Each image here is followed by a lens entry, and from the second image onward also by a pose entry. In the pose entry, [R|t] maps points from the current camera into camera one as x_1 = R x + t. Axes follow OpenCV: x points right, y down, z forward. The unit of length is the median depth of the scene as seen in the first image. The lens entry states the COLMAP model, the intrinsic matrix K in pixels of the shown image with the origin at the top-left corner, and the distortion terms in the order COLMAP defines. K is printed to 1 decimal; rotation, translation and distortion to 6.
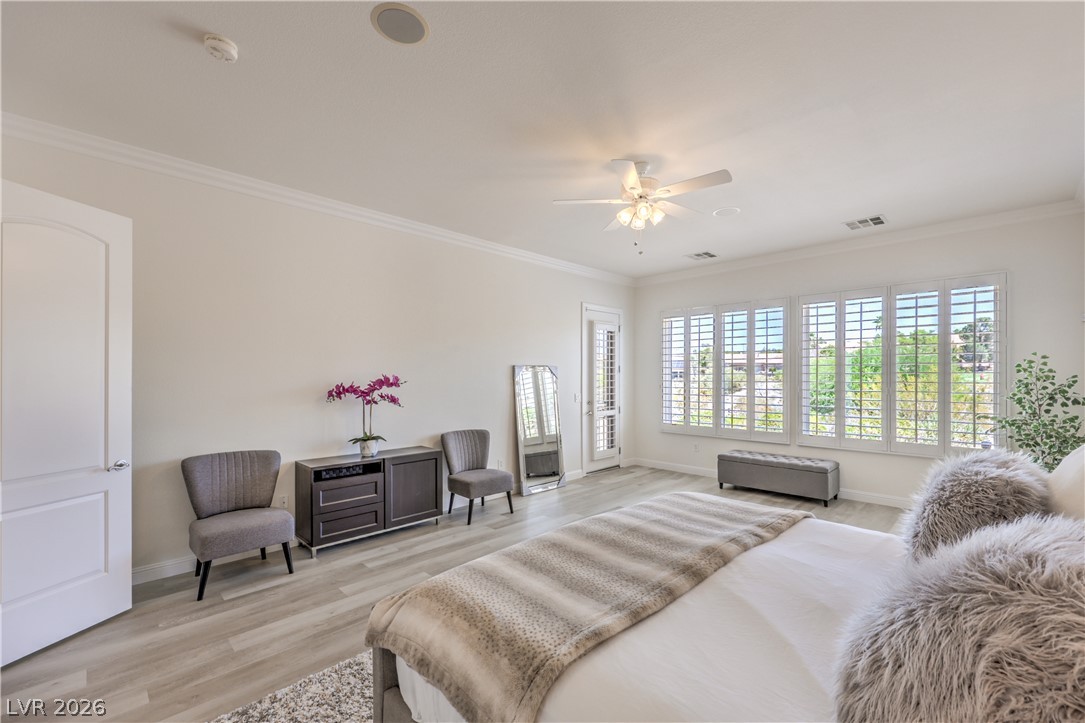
lens RADIAL K [[450.1, 0, 567.4], [0, 450.1, 377.6], [0, 0, 1]] dist [0.002152, 0.000132]
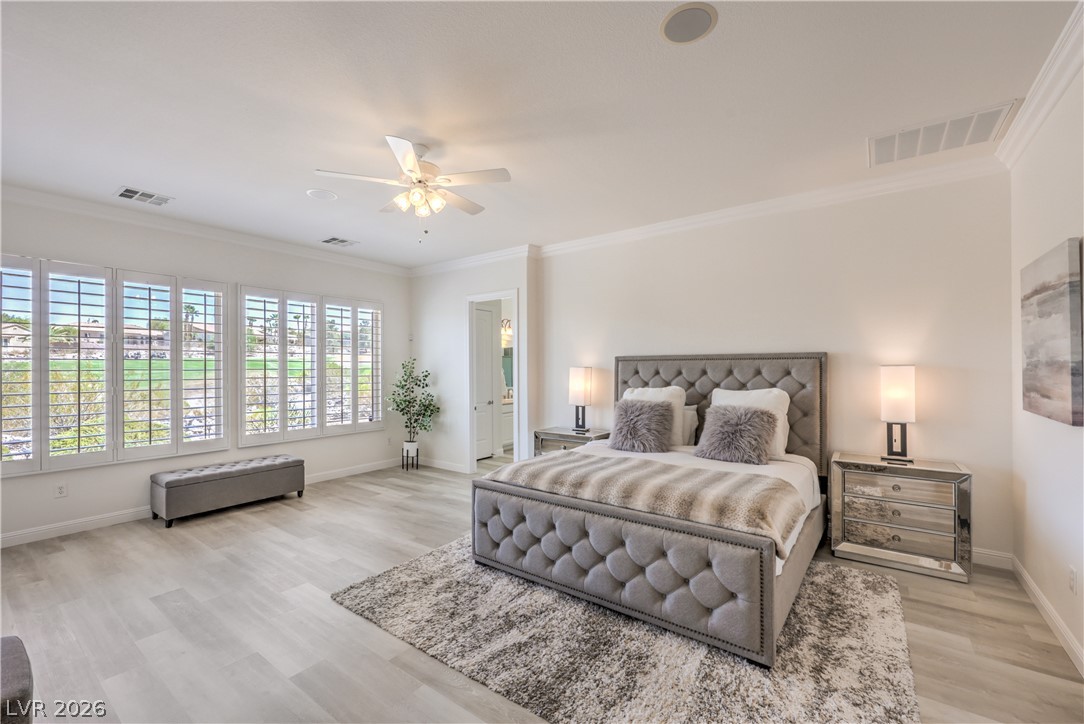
lens RADIAL K [[444.8, 0, 544.8], [0, 444.8, 360.7], [0, 0, 1]] dist [0.002128, -0.000175]
pose [[-0.106266, 0.029578, 0.993898, -0.609501], [-0.002891, 0.999544, -0.030055, -0.001943], [-0.994333, -0.006067, -0.106133, 0.659139]]
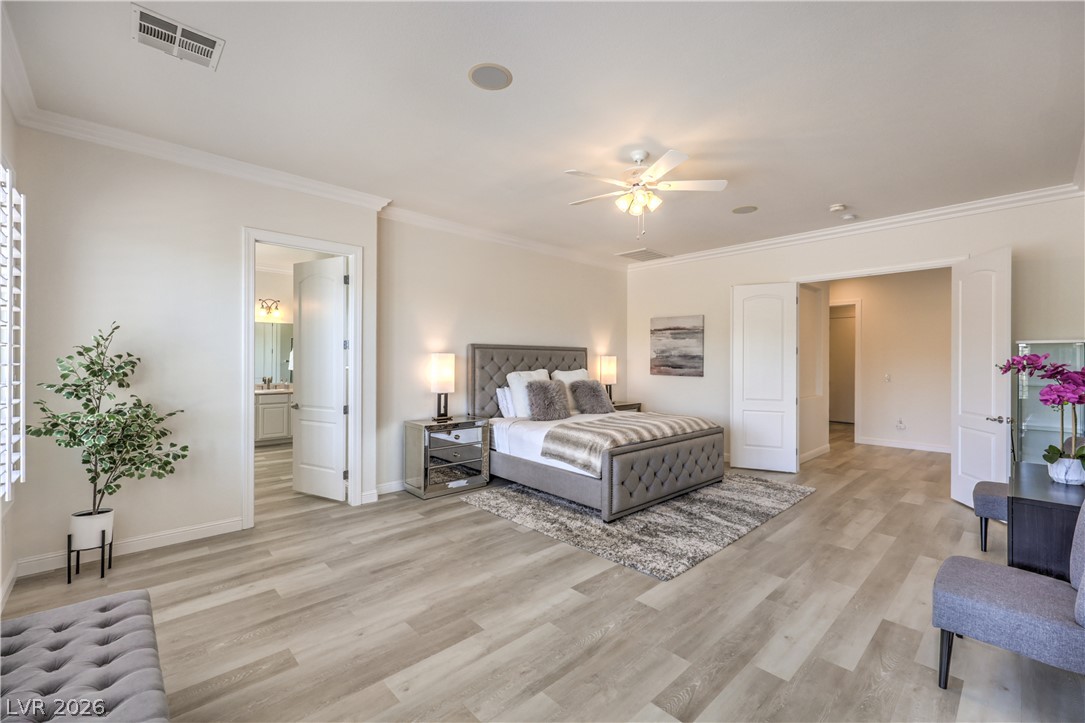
lens RADIAL K [[459.4, 0, 542.5], [0, 459.4, 361.5], [0, 0, 1]] dist [-0.000612, -0.000224]
pose [[-0.996882, 0.001437, 0.078898, 0.232586], [0.001692, 0.999994, 0.003171, -0.002568], [-0.078893, 0.003294, -0.996878, 1.614091]]
